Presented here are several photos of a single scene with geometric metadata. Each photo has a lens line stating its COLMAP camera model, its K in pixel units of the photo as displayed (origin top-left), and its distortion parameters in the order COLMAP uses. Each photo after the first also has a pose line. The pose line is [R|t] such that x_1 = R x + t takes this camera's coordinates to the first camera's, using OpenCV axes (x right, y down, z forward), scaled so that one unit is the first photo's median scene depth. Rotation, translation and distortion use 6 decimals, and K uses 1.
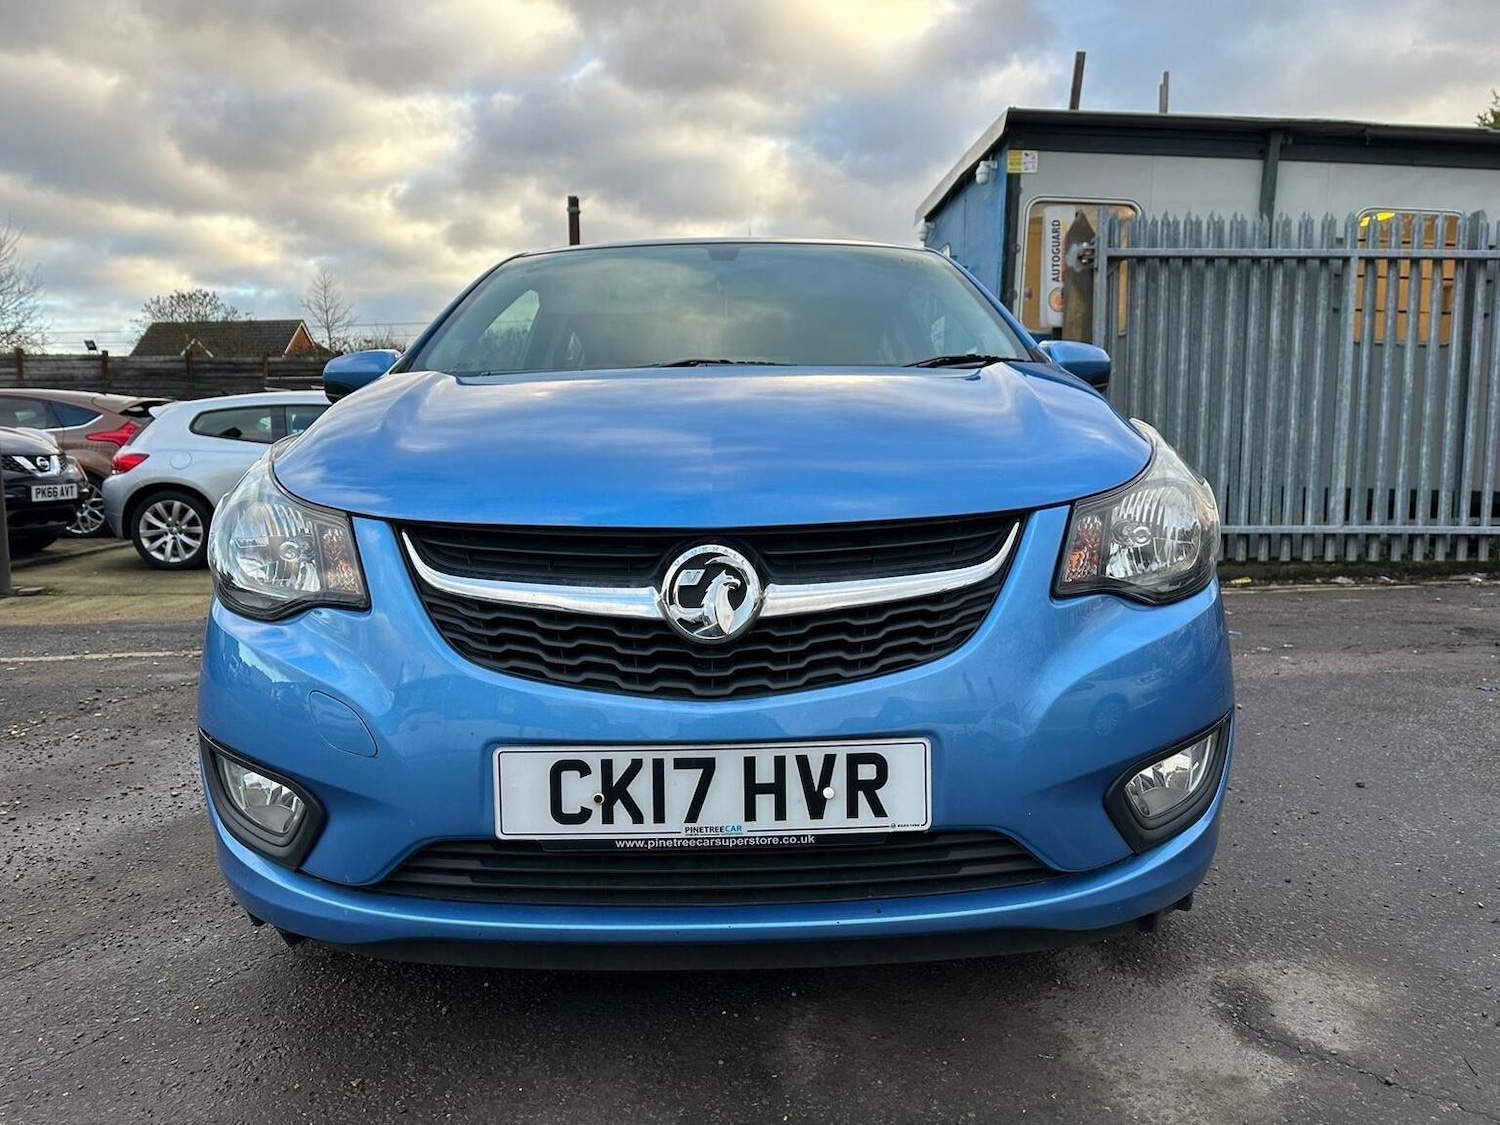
lens RADIAL K [[1056.9, 0, 750.3], [0, 1056.9, 573.8], [0, 0, 1]] dist [0.024267, -0.026549]
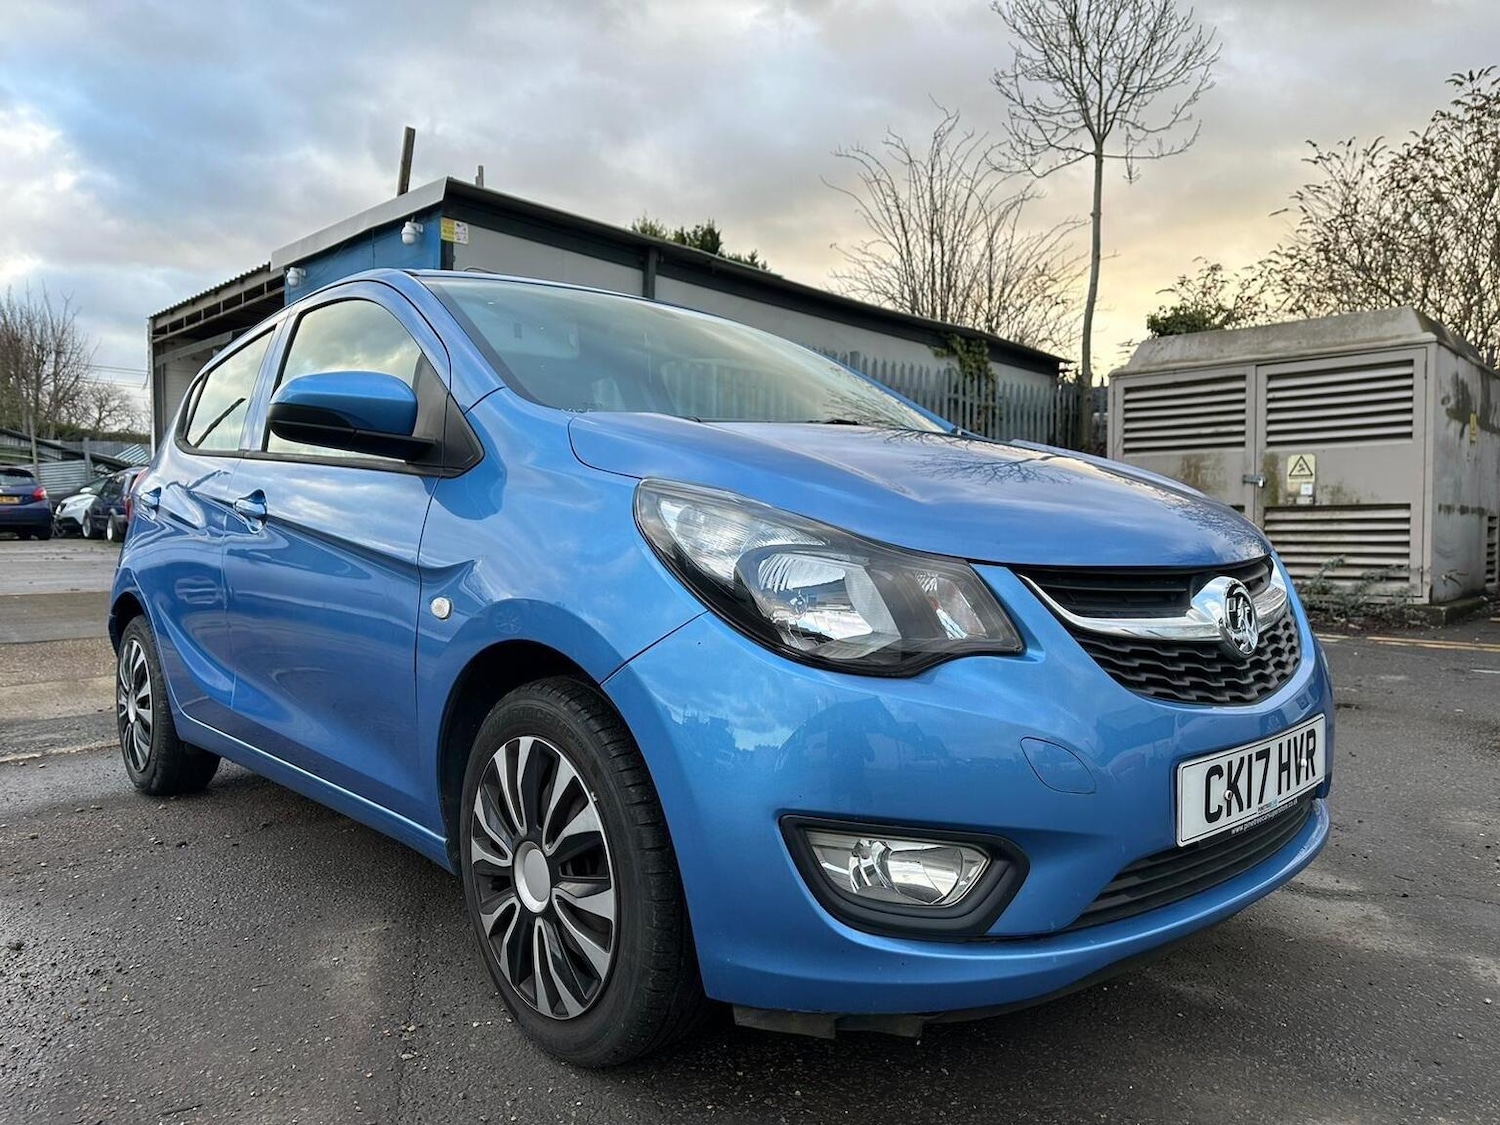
lens RADIAL K [[1056.9, 0, 740.4], [0, 1056.9, 578.5], [0, 0, 1]] dist [0.024267, -0.026549]
pose [[0.740900, -0.025841, 0.671118, -0.678802], [0.063924, 0.997436, -0.032165, -0.013056], [-0.668566, 0.066732, 0.740653, 0.237141]]
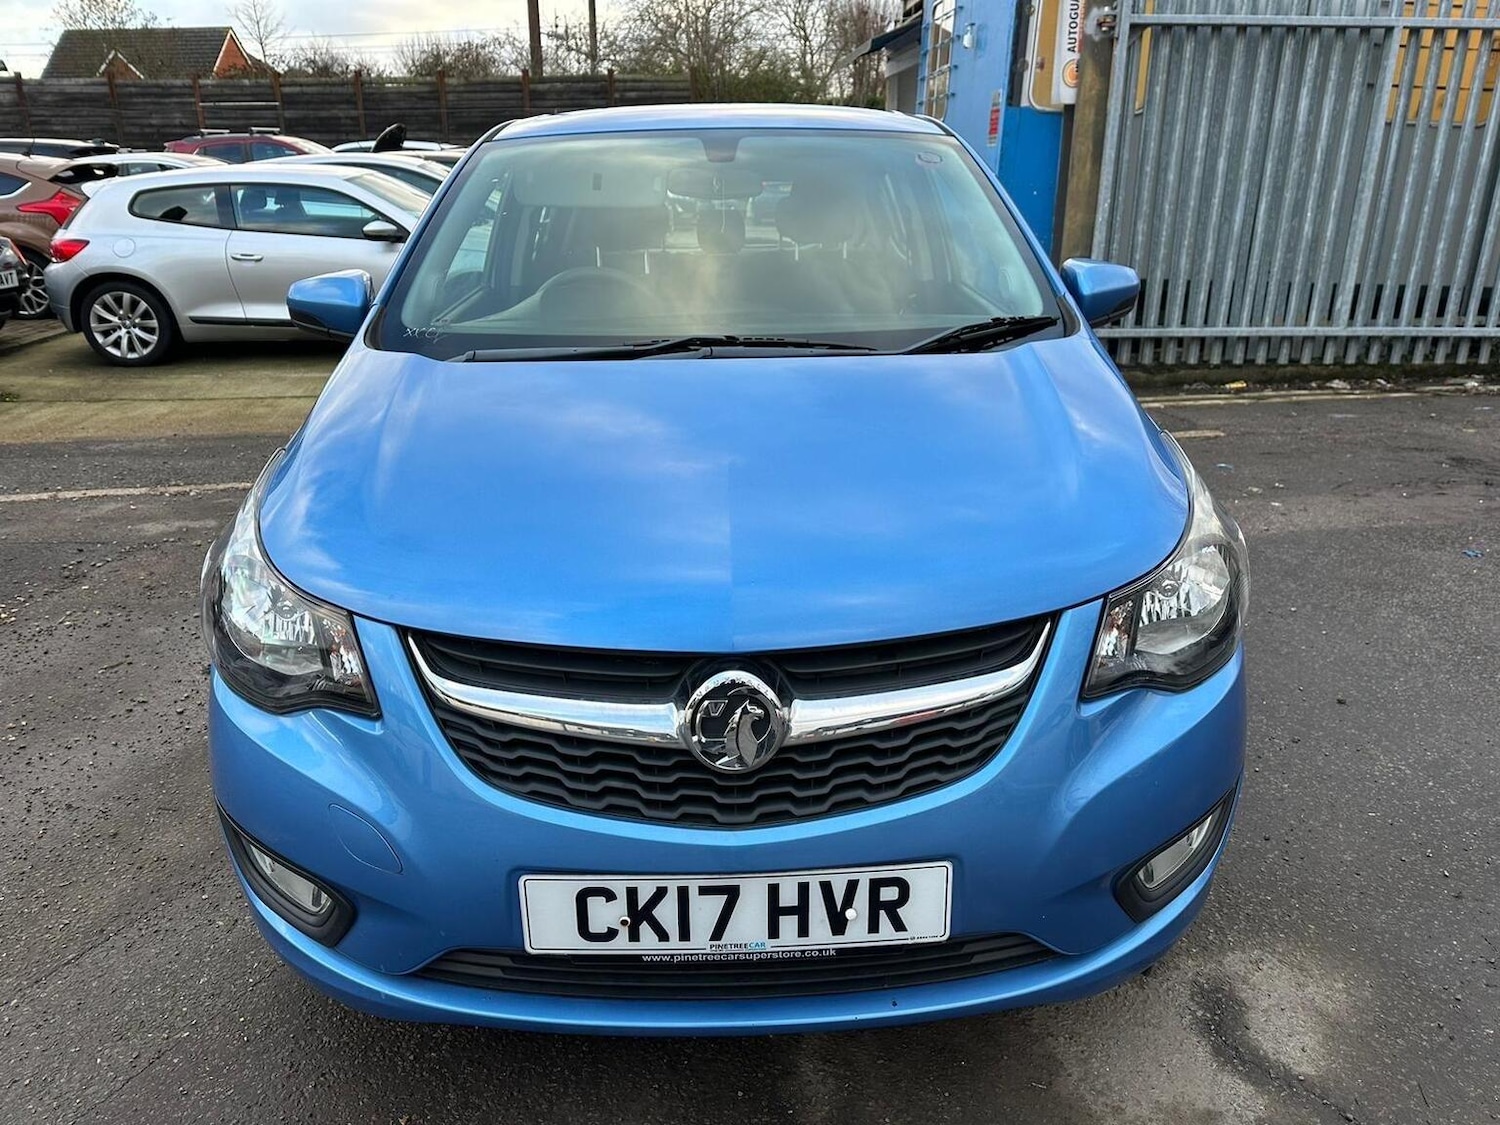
lens RADIAL K [[1056.9, 0, 748.3], [0, 1056.9, 573.0], [0, 0, 1]] dist [0.024267, -0.026549]
pose [[0.999808, -0.004394, 0.019105, -0.021663], [-0.000372, 0.970125, 0.242607, -0.182970], [-0.019600, -0.242567, 0.969937, 0.044881]]
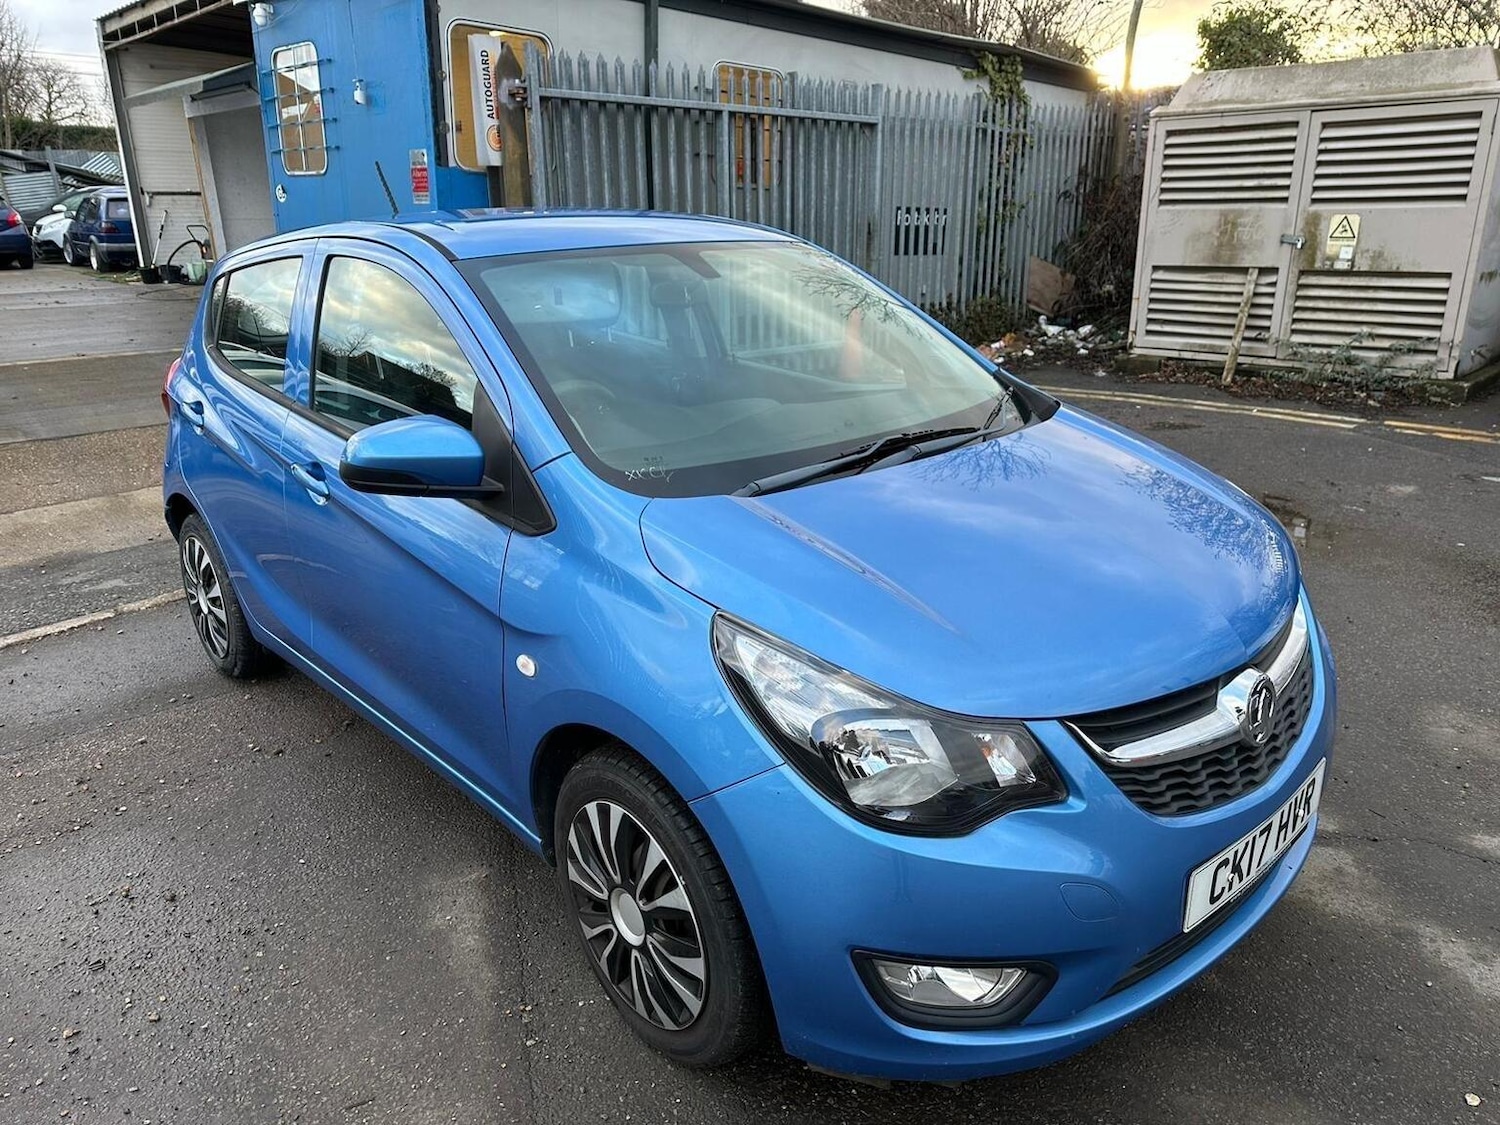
lens RADIAL K [[1056.9, 0, 737.4], [0, 1056.9, 571.9], [0, 0, 1]] dist [0.024267, -0.026549]
pose [[0.743579, -0.219599, 0.631559, -0.710620], [0.075214, 0.966007, 0.247334, -0.282837], [-0.664404, -0.136410, 0.734819, 0.236455]]
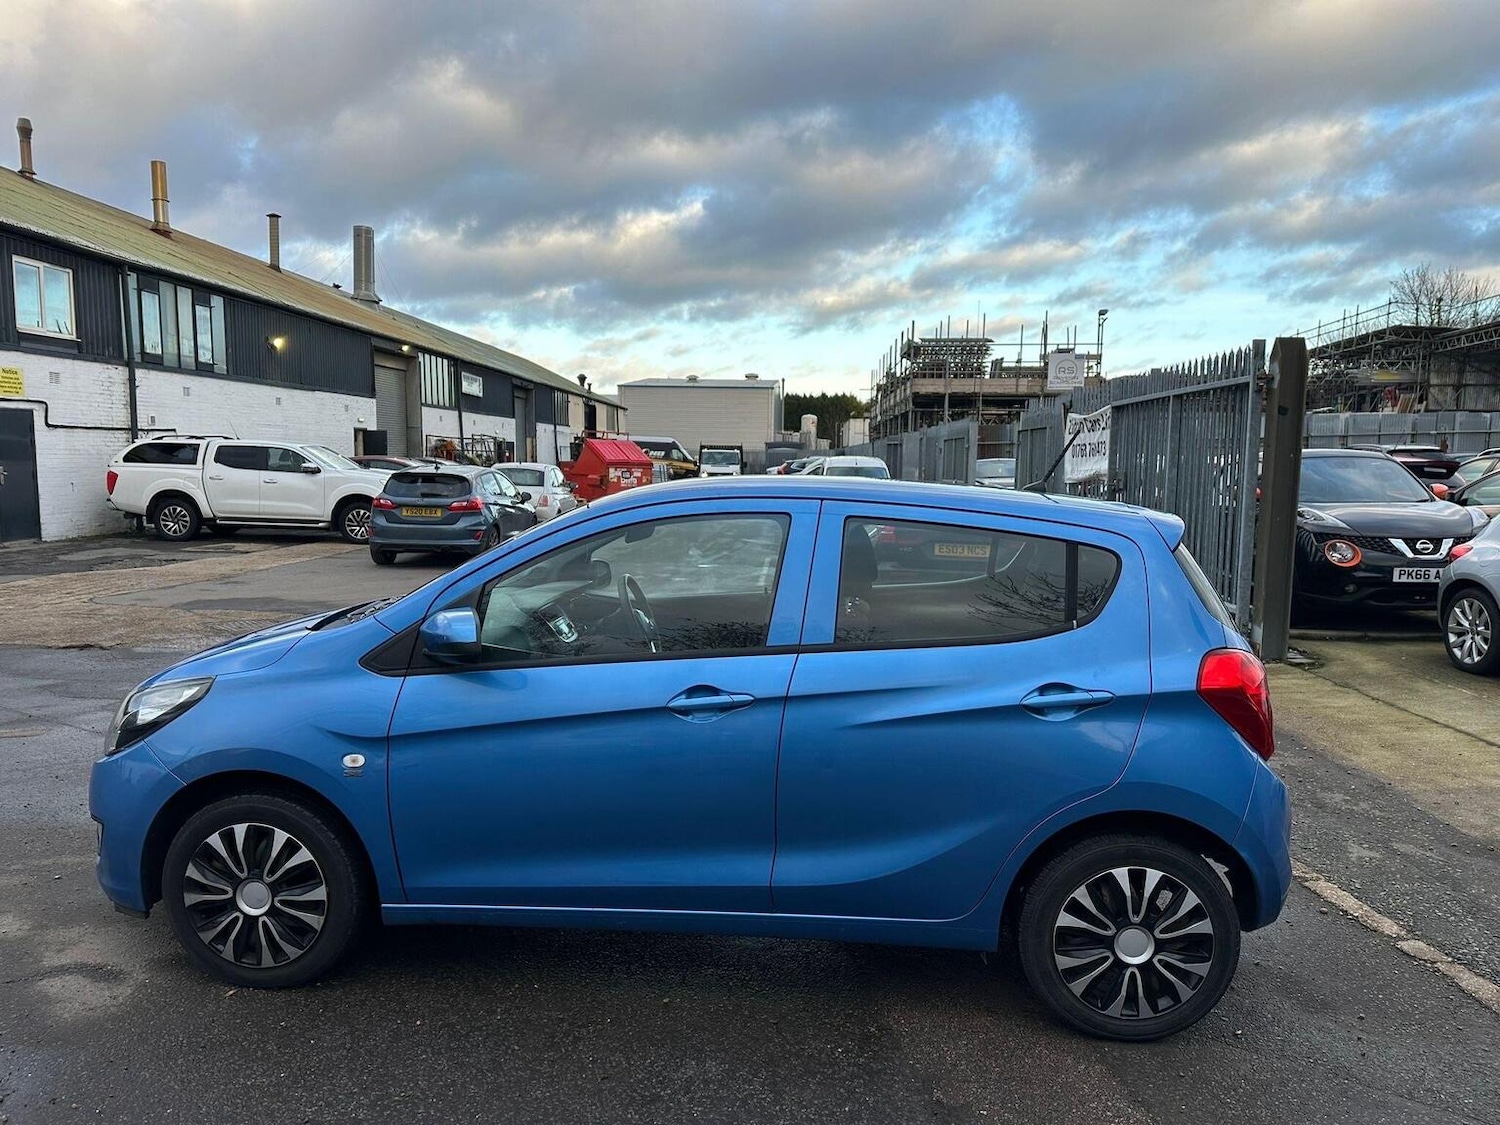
lens RADIAL K [[1056.9, 0, 751.2], [0, 1056.9, 568.7], [0, 0, 1]] dist [0.024267, -0.026549]
pose [[-0.076719, 0.105263, -0.991481, 1.402614], [-0.110003, 0.987447, 0.113347, -0.427830], [0.990966, 0.117762, -0.064177, 1.396950]]
